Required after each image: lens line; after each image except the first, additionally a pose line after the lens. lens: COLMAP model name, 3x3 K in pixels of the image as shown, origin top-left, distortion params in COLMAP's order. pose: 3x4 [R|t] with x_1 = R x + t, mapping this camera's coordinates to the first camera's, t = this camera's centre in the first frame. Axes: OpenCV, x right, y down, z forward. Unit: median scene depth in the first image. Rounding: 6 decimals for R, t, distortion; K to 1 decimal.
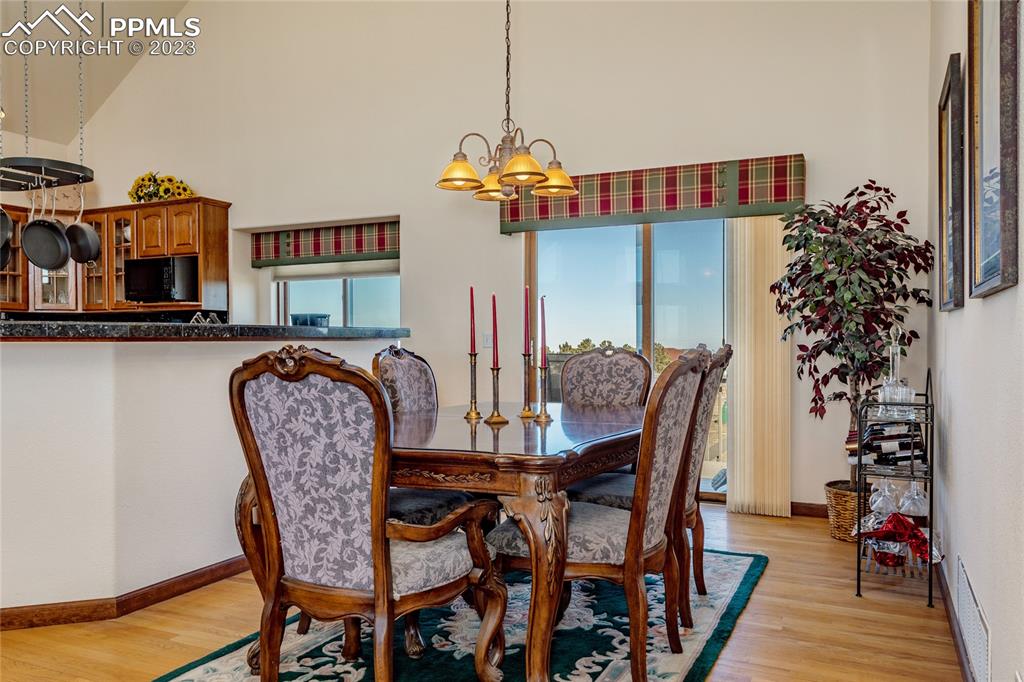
lens RADIAL K [[793.2, 0, 506.9], [0, 793.2, 343.9], [0, 0, 1]] dist [0.011431, 0.000603]
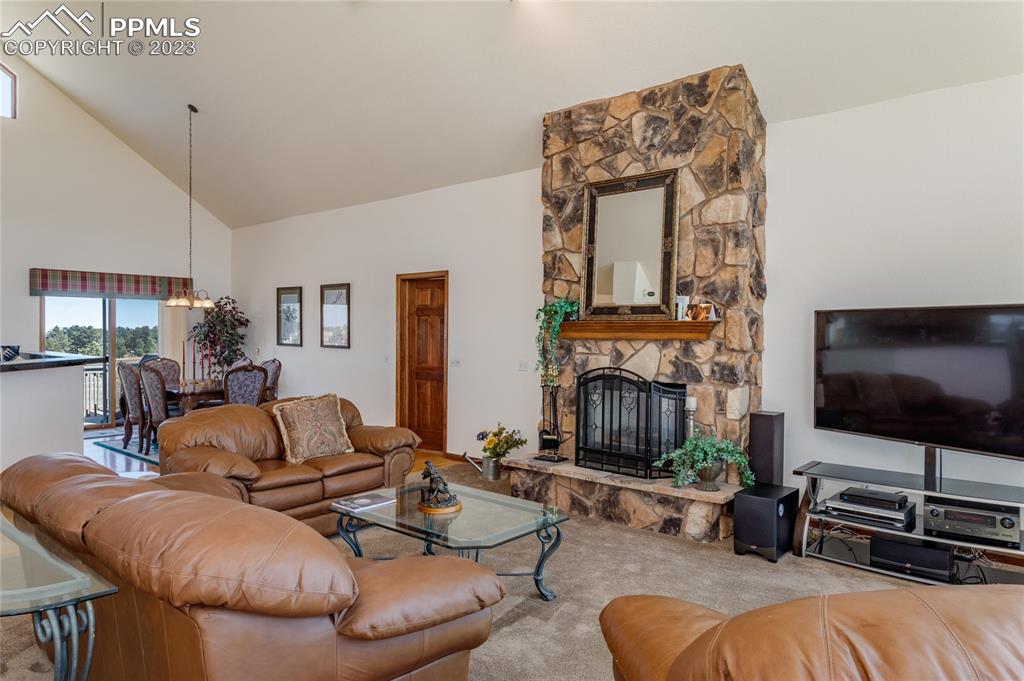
lens RADIAL K [[647.4, 0, 503.6], [0, 647.4, 335.7], [0, 0, 1]] dist [-0.008523, -0.001469]
pose [[0.277811, -0.005979, 0.960617, -1.304053], [-0.003820, 0.999966, 0.007329, -0.071169], [-0.960628, -0.005706, 0.277779, -0.517865]]
